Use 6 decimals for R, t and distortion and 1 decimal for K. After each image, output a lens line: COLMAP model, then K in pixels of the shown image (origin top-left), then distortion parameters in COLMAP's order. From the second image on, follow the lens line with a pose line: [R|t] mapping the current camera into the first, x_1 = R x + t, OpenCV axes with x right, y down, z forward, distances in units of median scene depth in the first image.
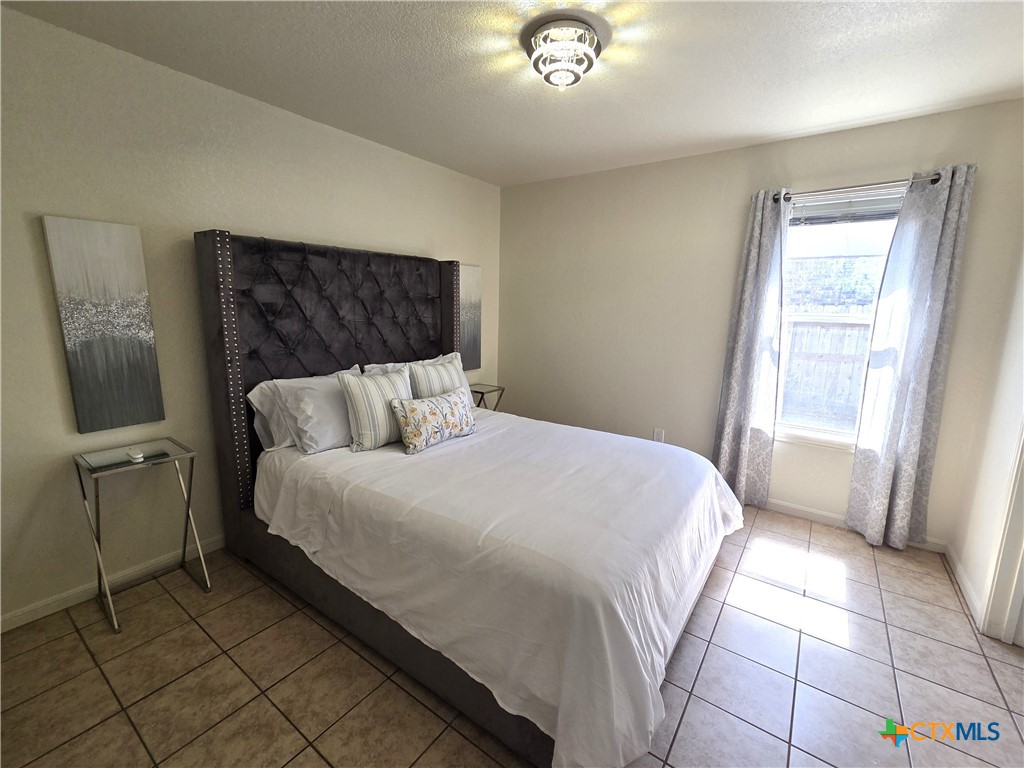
lens RADIAL K [[443.1, 0, 512.7], [0, 443.1, 380.8], [0, 0, 1]] dist [-0.001258, -0.000284]
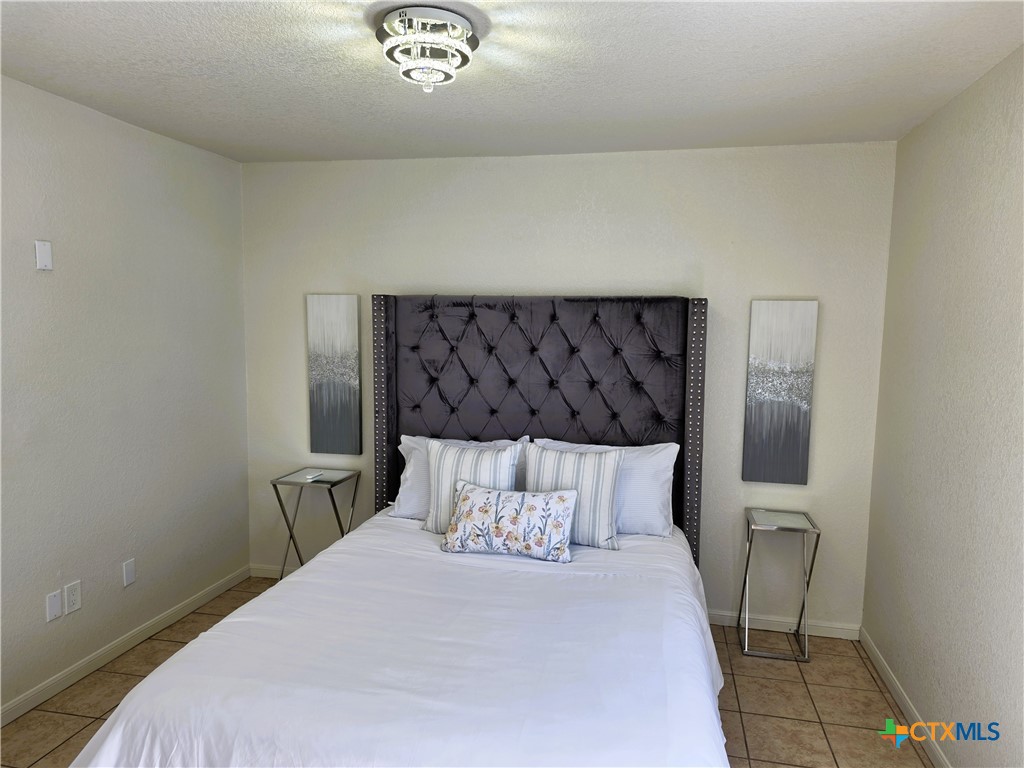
lens RADIAL K [[682.8, 0, 514.4], [0, 682.8, 381.5], [0, 0, 1]] dist [0.095563, -0.084178]
pose [[0.398234, 0.065477, -0.914944, 0.862794], [-0.171197, 0.985229, -0.004007, -0.141109], [0.901167, 0.158231, 0.403561, 0.517795]]
